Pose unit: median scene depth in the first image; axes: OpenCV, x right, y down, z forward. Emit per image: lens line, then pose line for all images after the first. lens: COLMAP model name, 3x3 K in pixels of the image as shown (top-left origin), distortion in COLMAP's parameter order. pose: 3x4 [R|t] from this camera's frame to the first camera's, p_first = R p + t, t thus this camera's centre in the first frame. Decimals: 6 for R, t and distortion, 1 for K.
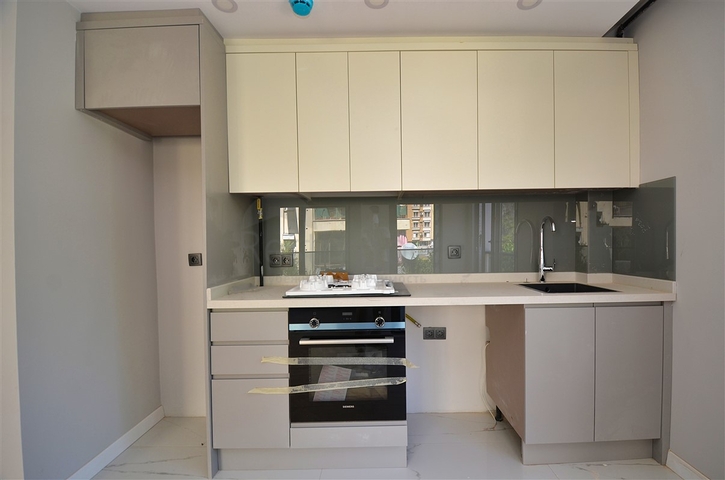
lens RADIAL K [[322.9, 0, 376.0], [0, 322.9, 247.4], [0, 0, 1]] dist [0.002443, -0.014519]
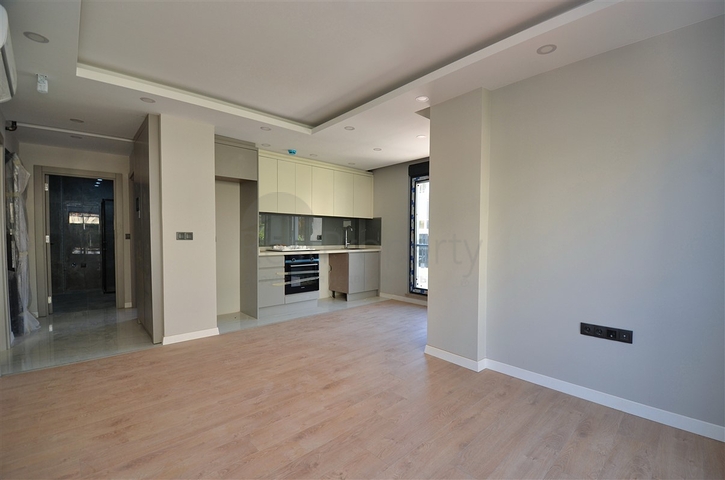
lens RADIAL K [[312.8, 0, 372.4], [0, 312.8, 243.7], [0, 0, 1]] dist [0.001793, 0.000089]
pose [[0.729211, 0.003228, 0.684281, -1.591807], [-0.007663, 0.999965, 0.003449, 0.071538], [-0.684246, -0.007759, 0.729210, -1.548747]]
